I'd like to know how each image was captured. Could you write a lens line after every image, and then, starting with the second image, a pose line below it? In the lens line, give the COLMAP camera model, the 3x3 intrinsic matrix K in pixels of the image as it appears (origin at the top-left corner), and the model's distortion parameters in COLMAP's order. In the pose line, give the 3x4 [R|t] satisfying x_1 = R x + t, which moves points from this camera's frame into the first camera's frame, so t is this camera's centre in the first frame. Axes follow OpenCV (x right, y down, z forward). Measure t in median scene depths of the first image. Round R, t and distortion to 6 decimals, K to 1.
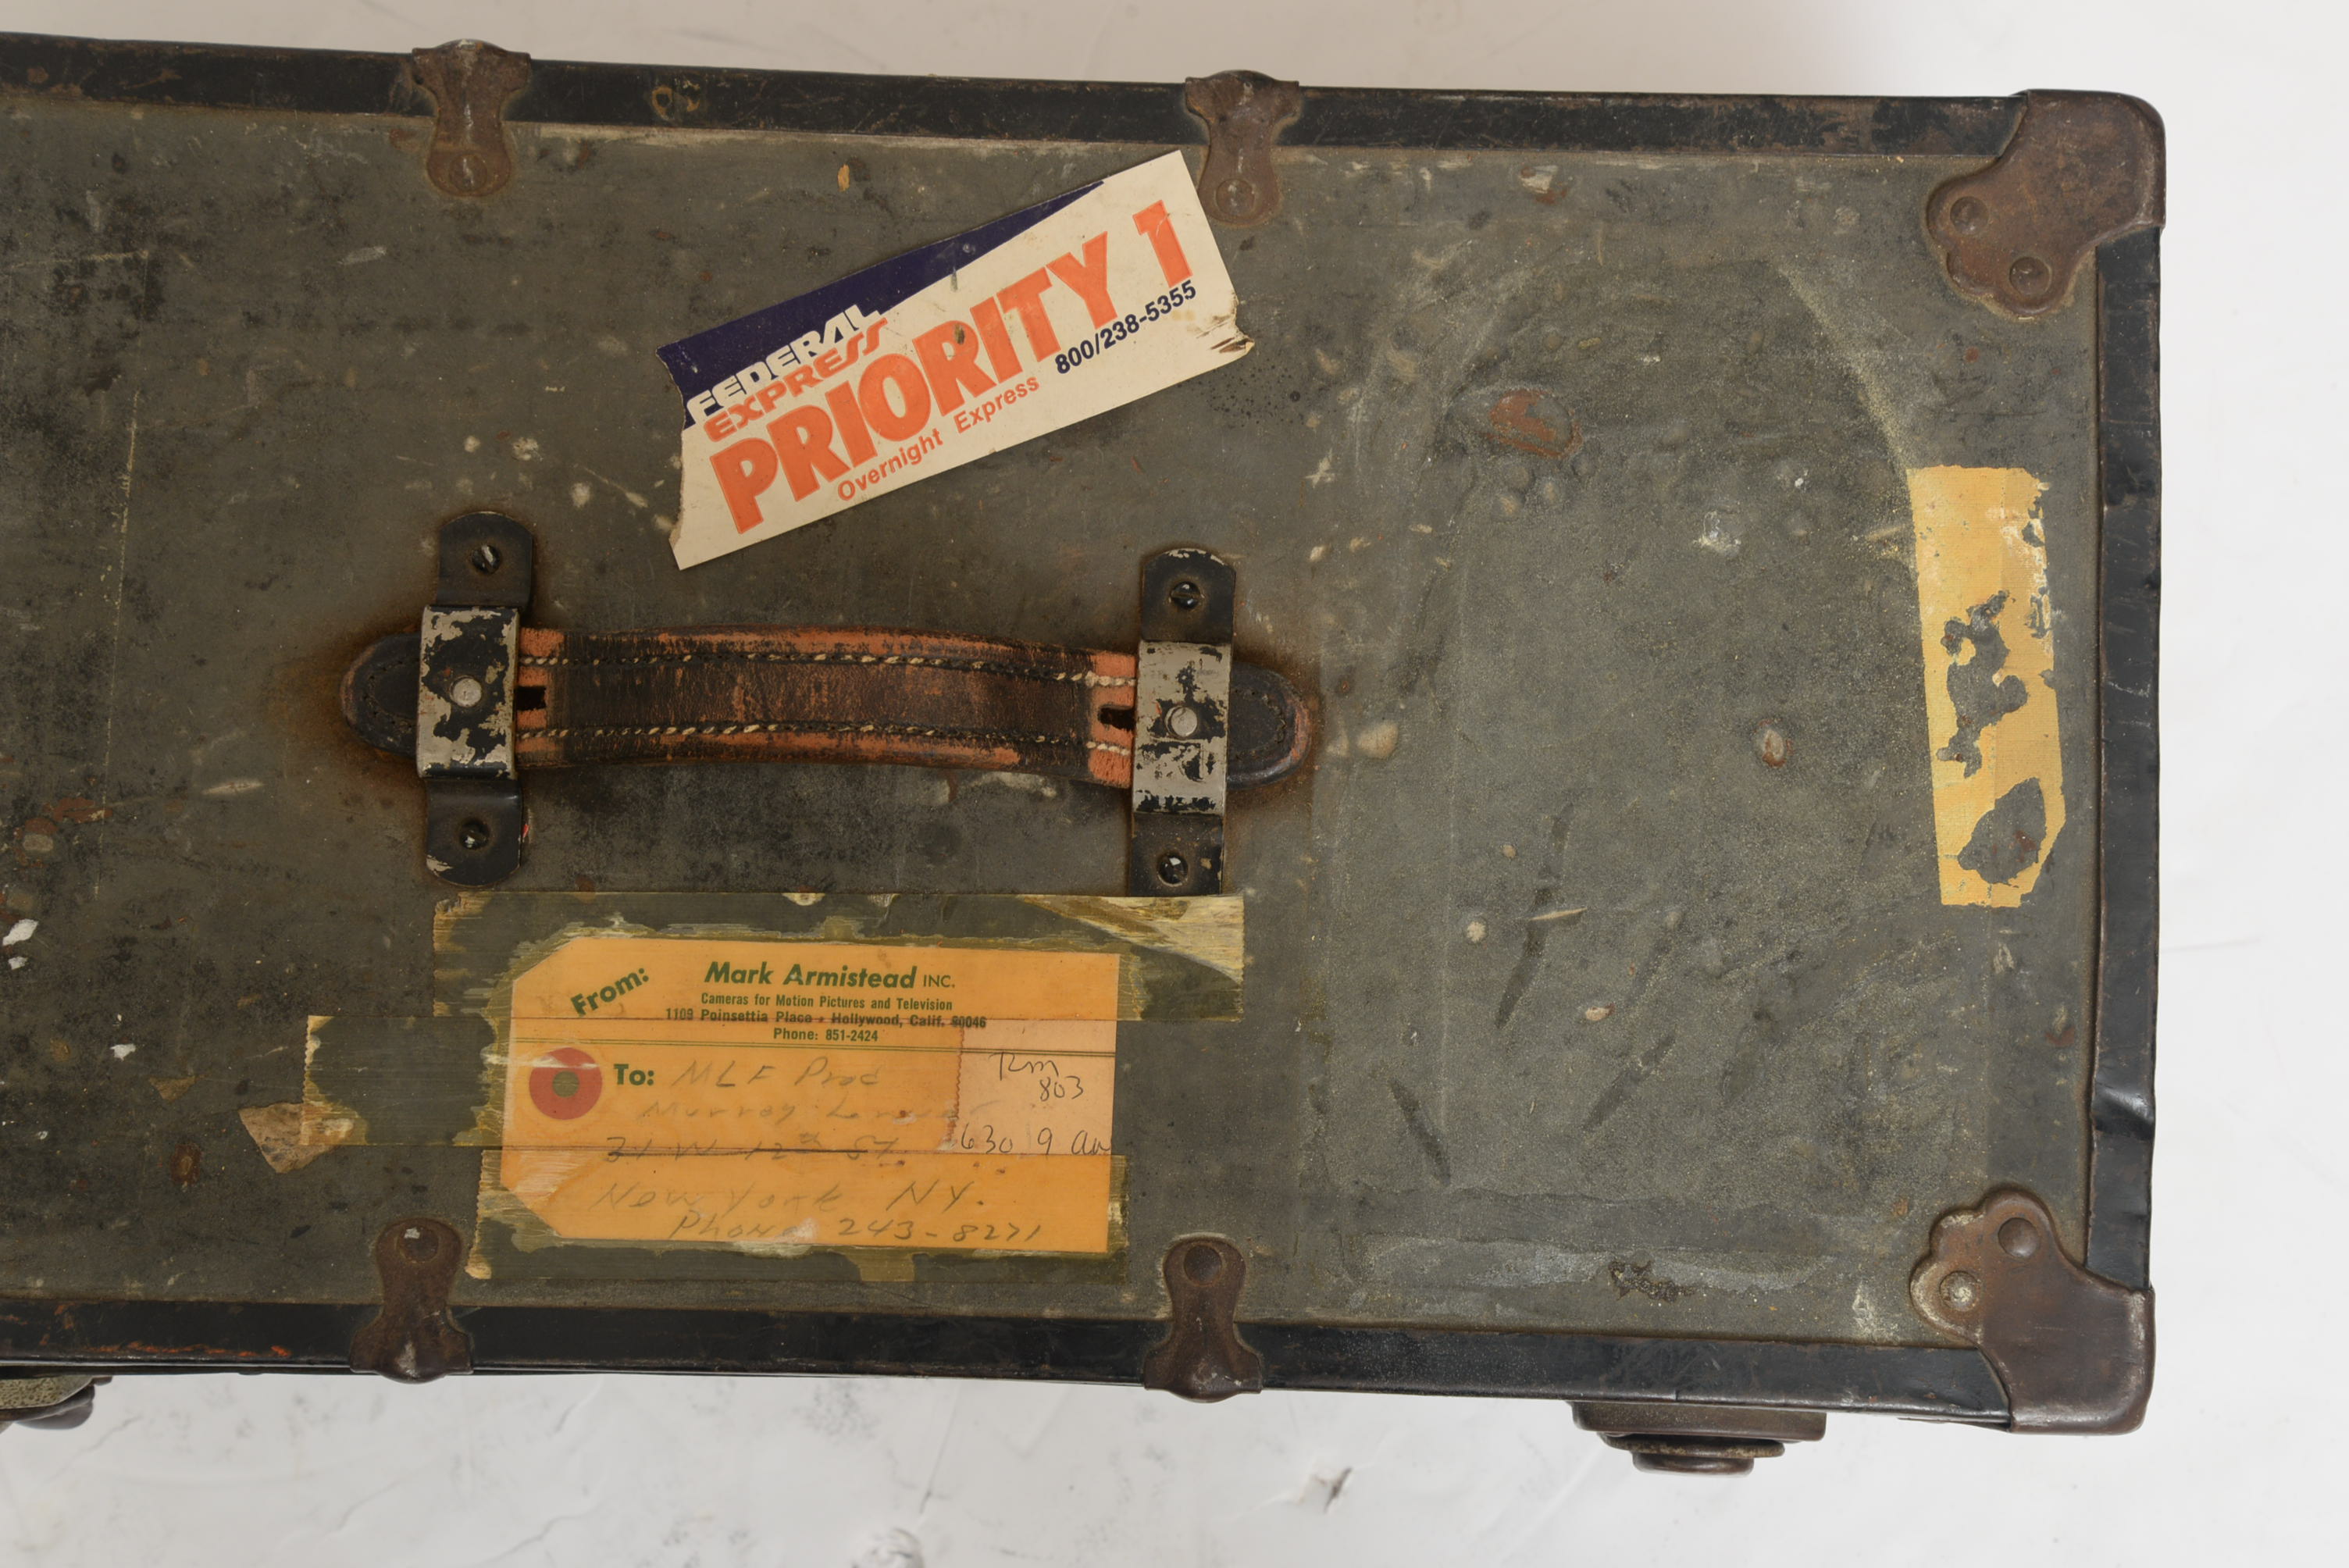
lens RADIAL K [[3928.4, 0, 1174.5], [0, 3928.4, 784.0], [0, 0, 1]] dist [0.279633, 0.029115]
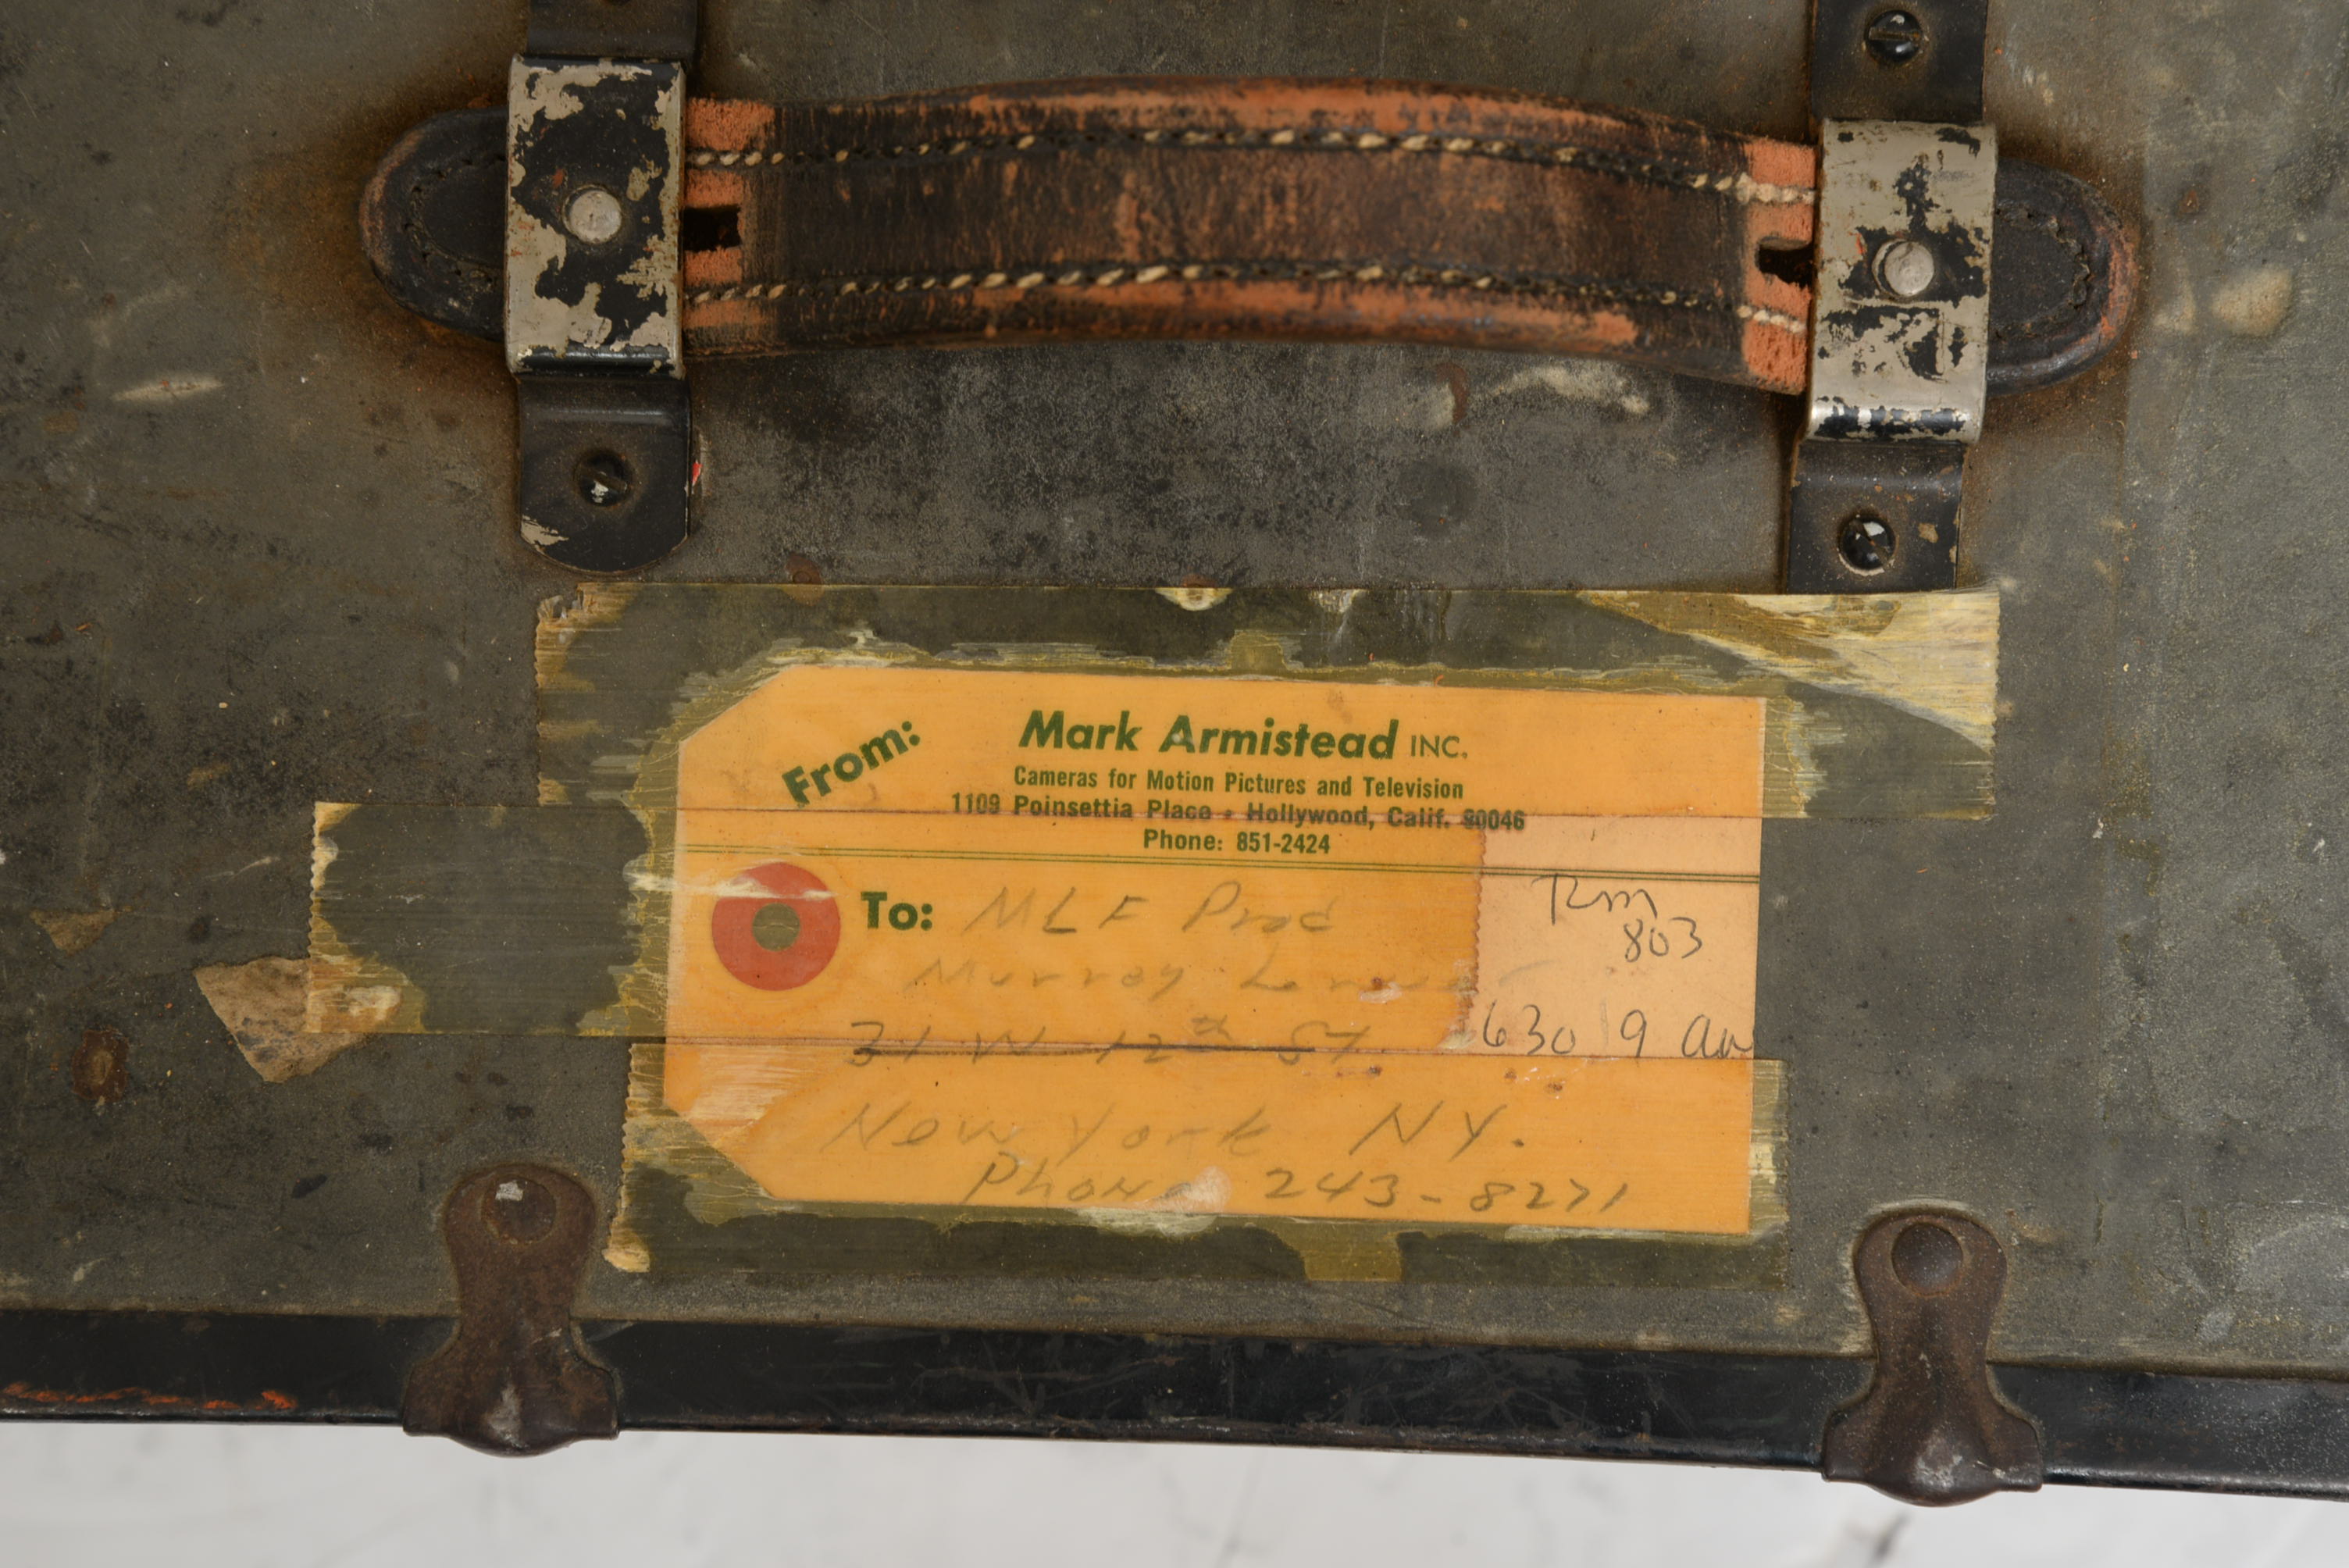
lens RADIAL K [[4763.6, 0, 1172.7], [0, 4763.6, 810.9], [0, 0, 1]] dist [0.372461, 0.257628]
pose [[0.999996, 0.000782, 0.002828, -0.099698], [-0.000973, 0.997662, 0.068335, 0.013183], [-0.002768, -0.068338, 0.997658, 0.327677]]
